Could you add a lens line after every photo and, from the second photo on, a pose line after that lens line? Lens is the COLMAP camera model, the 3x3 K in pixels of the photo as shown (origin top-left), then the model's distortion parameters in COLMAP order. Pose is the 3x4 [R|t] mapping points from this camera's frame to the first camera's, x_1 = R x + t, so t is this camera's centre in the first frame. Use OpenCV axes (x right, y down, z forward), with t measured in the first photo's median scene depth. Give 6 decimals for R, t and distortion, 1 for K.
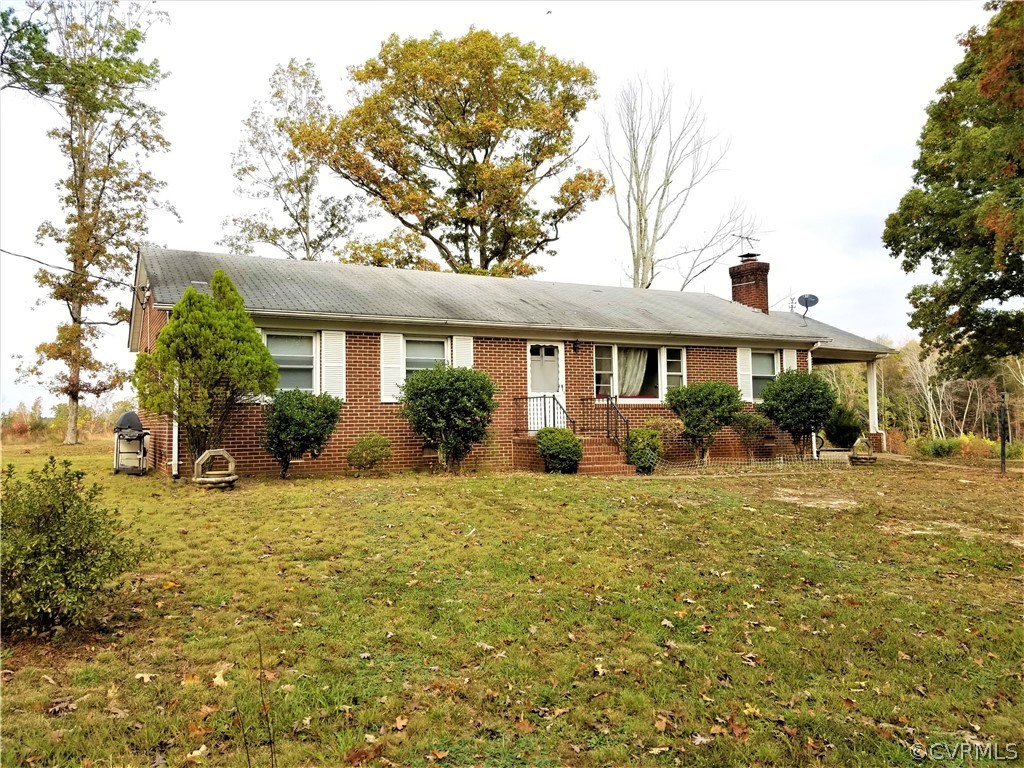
lens RADIAL K [[793.5, 0, 509.7], [0, 793.5, 378.2], [0, 0, 1]] dist [0.093517, -0.164451]
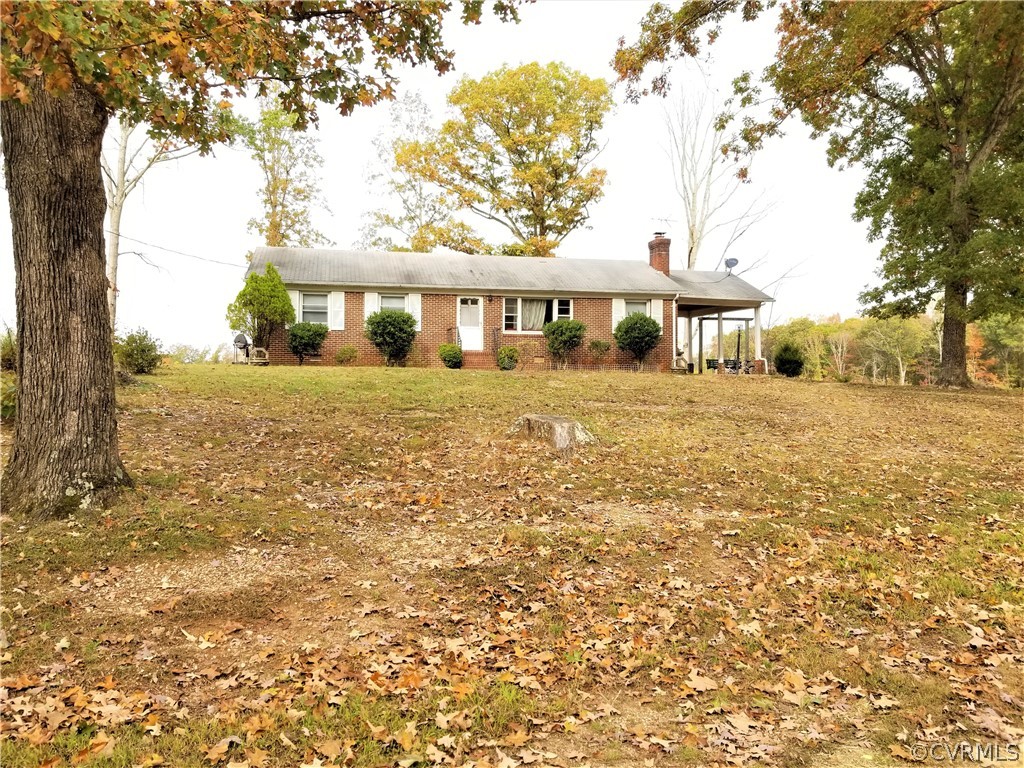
lens RADIAL K [[793.5, 0, 509.7], [0, 793.5, 378.2], [0, 0, 1]] dist [0.093517, -0.164451]
pose [[0.960346, 0.015789, -0.278364, 0.548483], [-0.000941, 0.998573, 0.053396, 0.034370], [0.278810, -0.051017, 0.958990, -0.547595]]
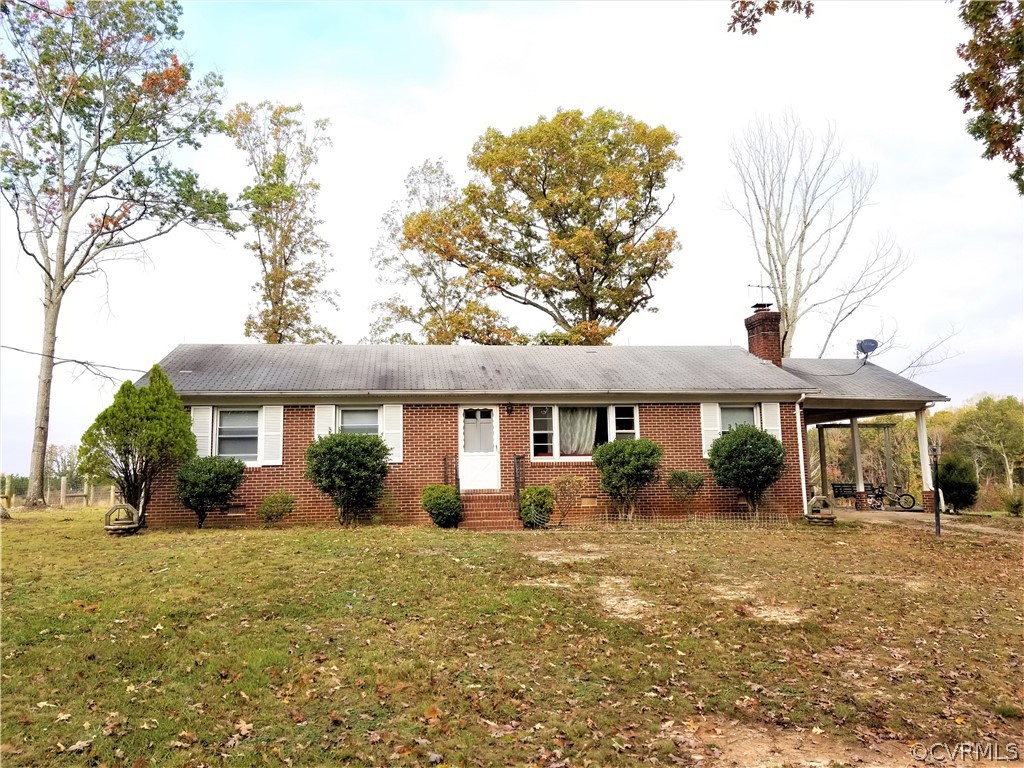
lens RADIAL K [[793.5, 0, 509.7], [0, 793.5, 378.2], [0, 0, 1]] dist [0.093517, -0.164451]
pose [[0.936317, -0.047983, -0.347861, 0.429961], [0.023800, 0.997014, -0.073465, -0.002270], [0.350347, 0.060507, 0.934663, -0.007442]]
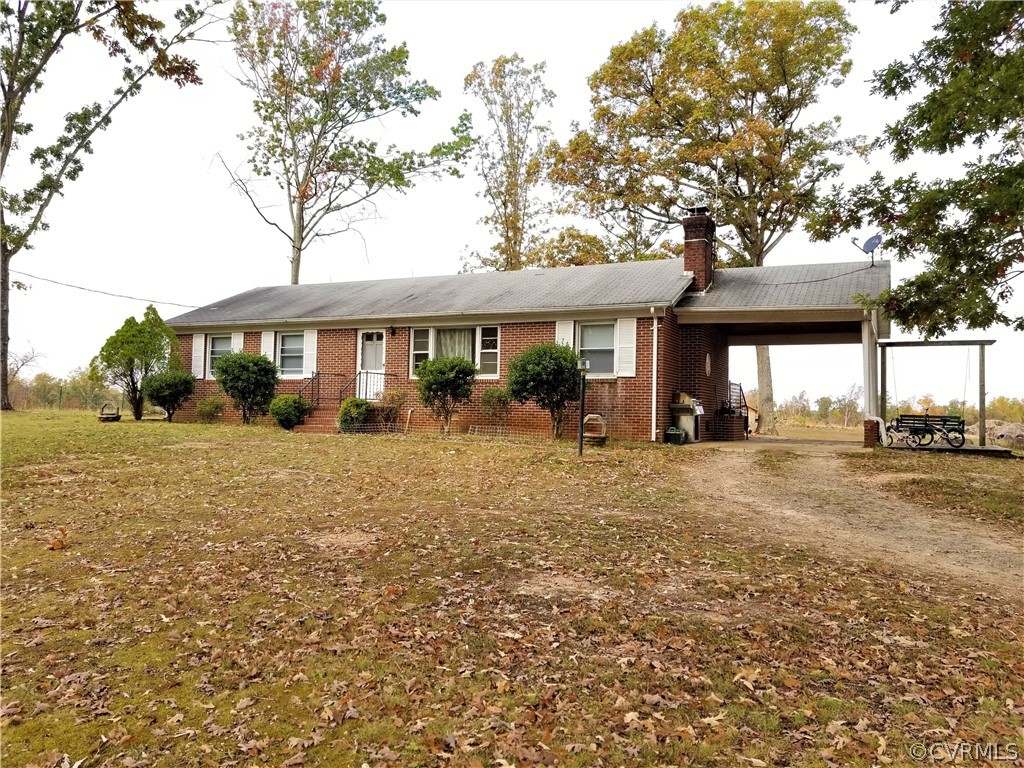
lens RADIAL K [[793.5, 0, 509.7], [0, 793.5, 378.2], [0, 0, 1]] dist [0.093517, -0.164451]
pose [[0.583007, -0.009313, -0.812414, 1.090598], [0.016559, 0.999863, 0.000422, 0.030837], [0.812299, -0.013699, 0.583081, 0.411577]]
